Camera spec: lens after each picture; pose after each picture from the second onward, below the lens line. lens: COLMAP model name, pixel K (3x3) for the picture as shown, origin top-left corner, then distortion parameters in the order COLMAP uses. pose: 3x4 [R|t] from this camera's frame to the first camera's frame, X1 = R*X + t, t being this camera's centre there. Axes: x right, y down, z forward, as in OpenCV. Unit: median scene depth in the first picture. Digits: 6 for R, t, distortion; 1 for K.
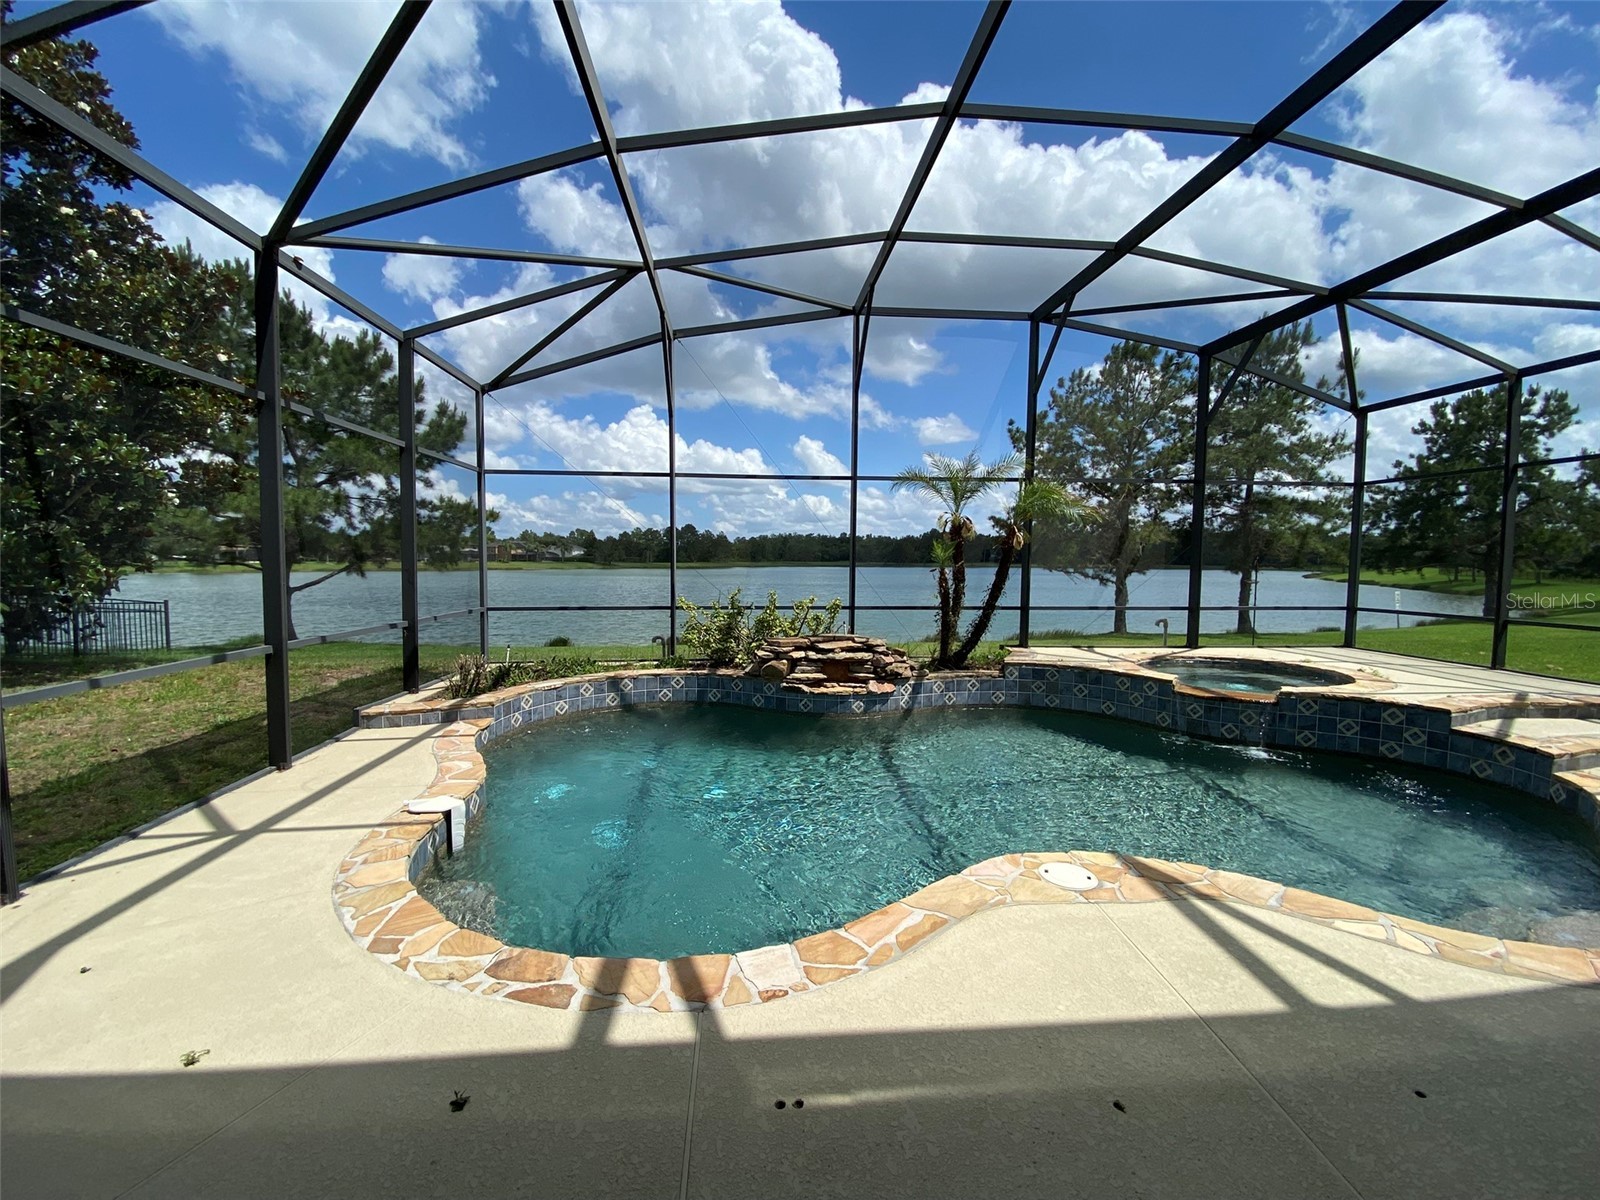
lens RADIAL K [[650.8, 0, 798.9], [0, 650.8, 595.9], [0, 0, 1]] dist [0.017086, -0.018136]
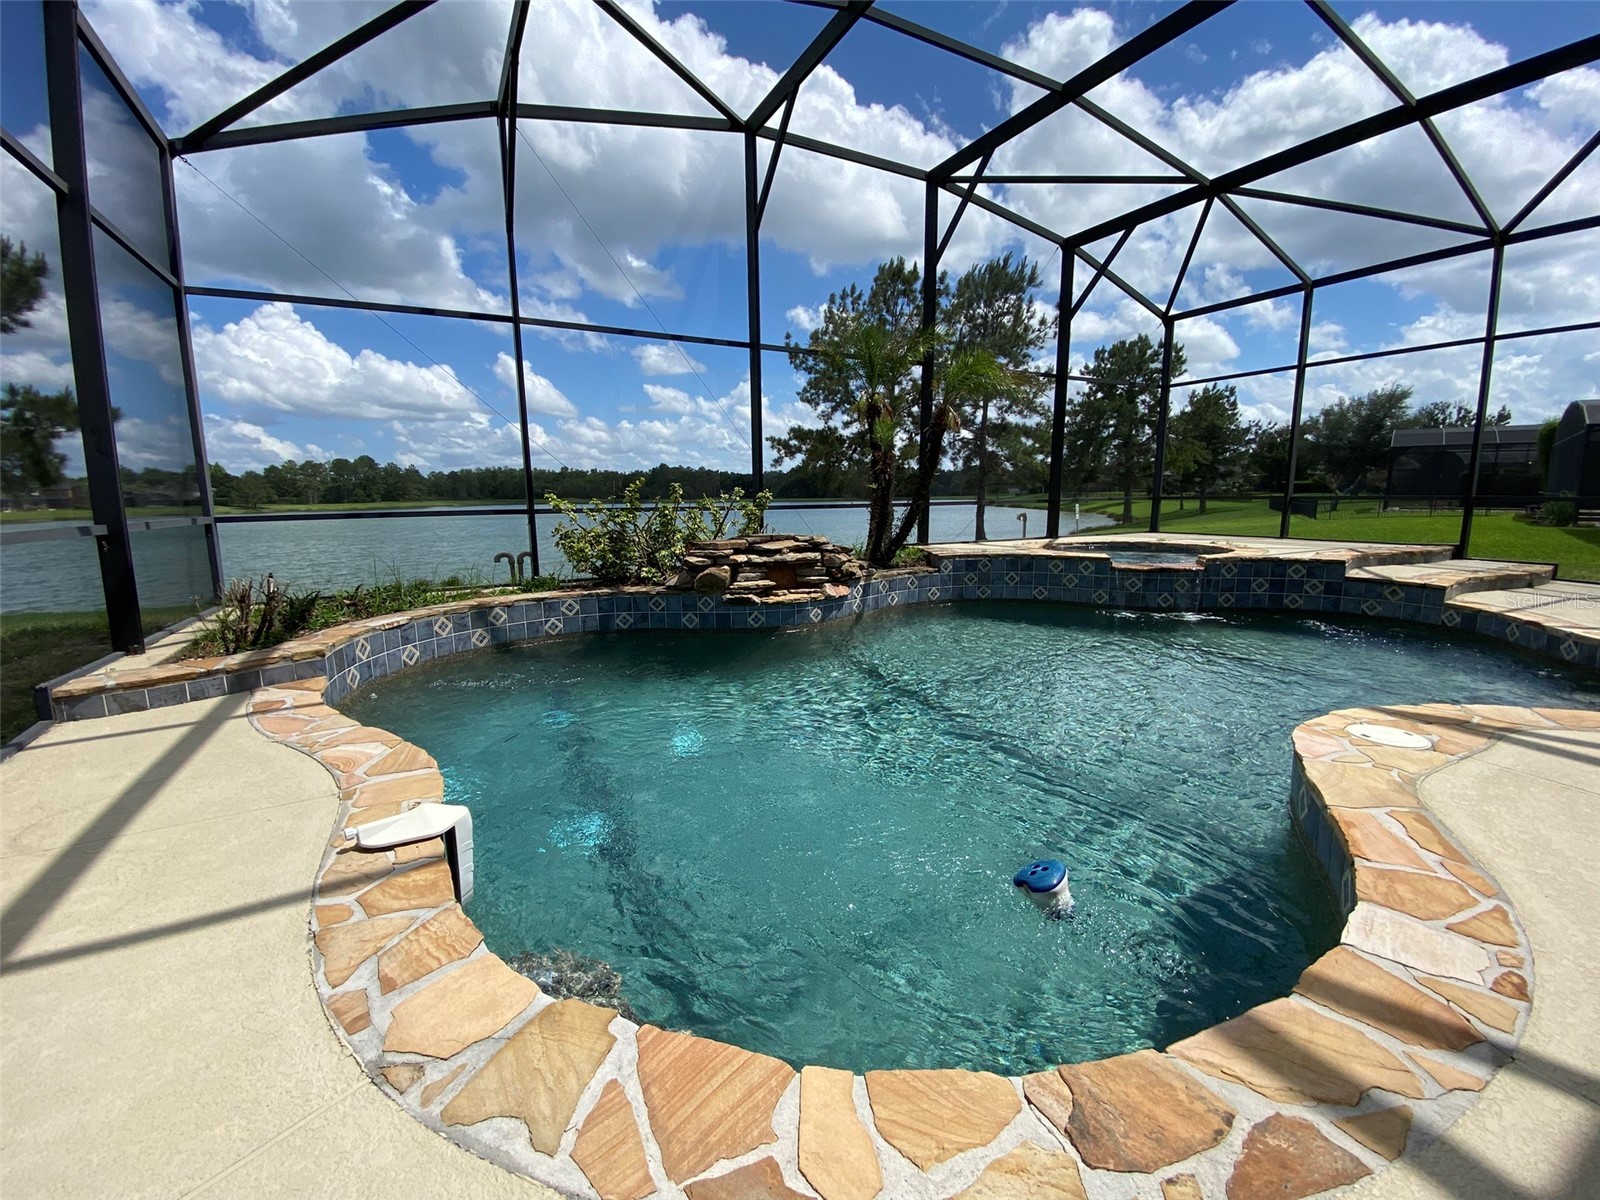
lens RADIAL K [[650.8, 0, 799.5], [0, 650.8, 597.0], [0, 0, 1]] dist [0.017086, -0.018136]
pose [[0.915817, -0.079812, 0.393585, -0.245650], [0.040848, 0.993483, 0.106412, 0.054582], [-0.399512, -0.081377, 0.913109, 0.230369]]
